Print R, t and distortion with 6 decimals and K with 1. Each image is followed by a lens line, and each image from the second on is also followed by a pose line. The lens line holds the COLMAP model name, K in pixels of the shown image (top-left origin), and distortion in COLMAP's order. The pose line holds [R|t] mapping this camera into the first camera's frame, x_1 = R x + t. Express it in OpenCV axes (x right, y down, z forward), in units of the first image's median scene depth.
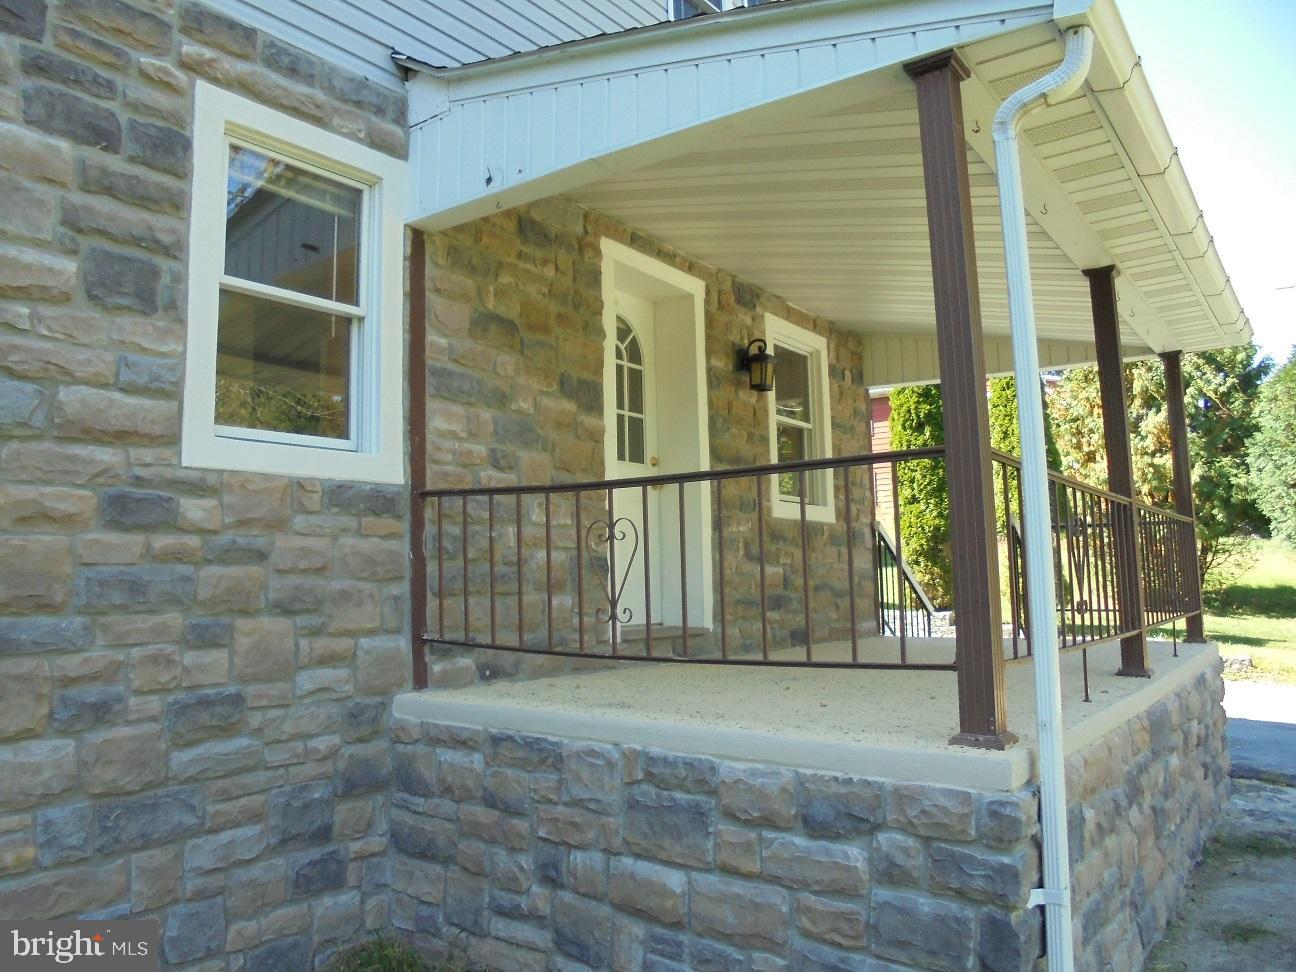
lens RADIAL K [[956.6, 0, 648.5], [0, 956.6, 473.4], [0, 0, 1]] dist [-0.110228, 0.074632]
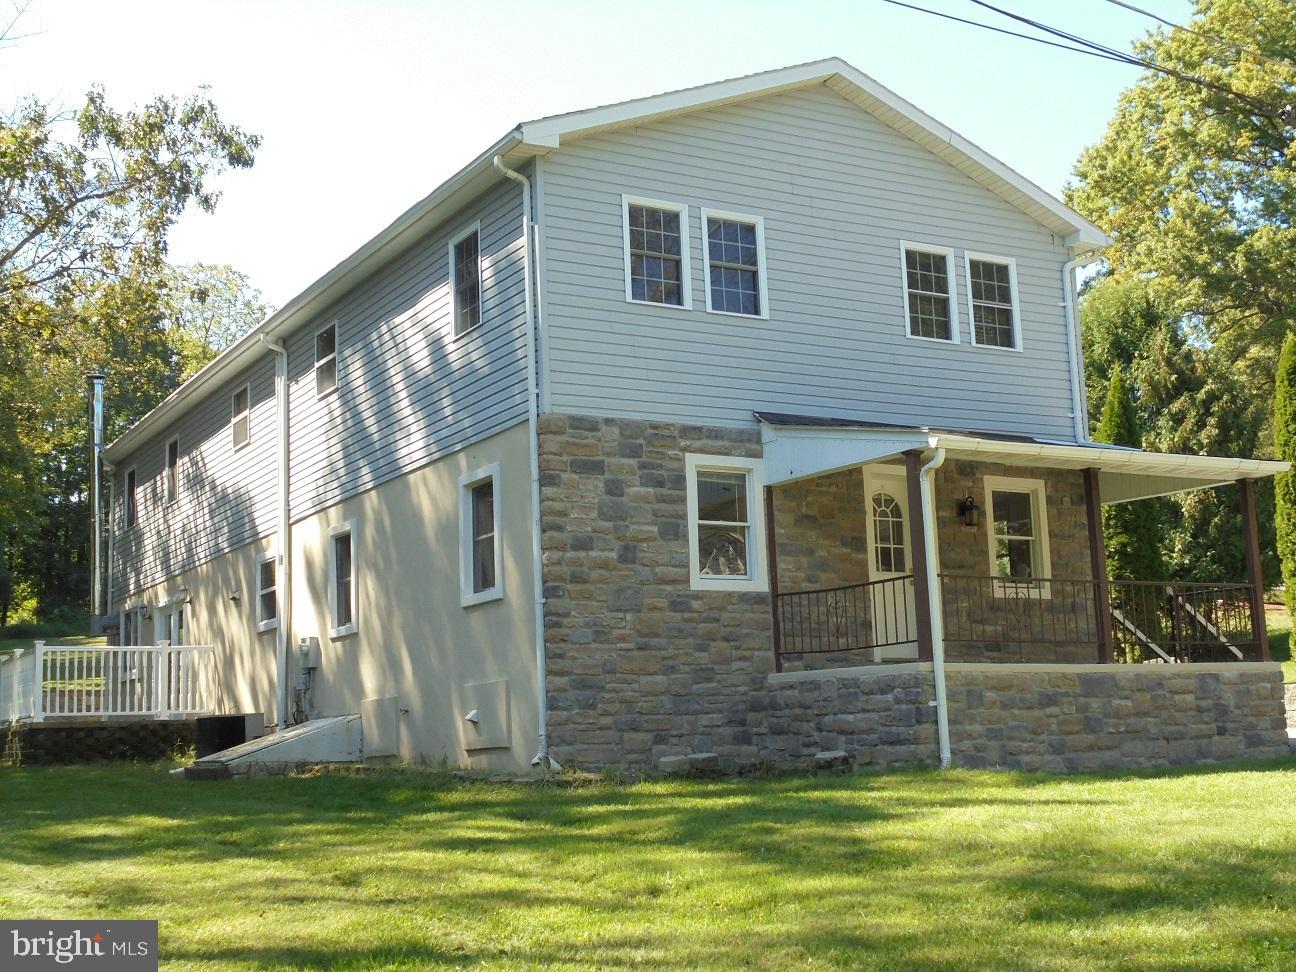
lens RADIAL K [[1671.0, 0, 648.0], [0, 1671.0, 486.0], [0, 0, 1]] dist [-0.214168, 0.579213]
pose [[0.922573, -0.066667, -0.380019, 1.259211], [0.053383, 0.997542, -0.045400, -0.092527], [0.382112, 0.021598, 0.923864, -3.530964]]
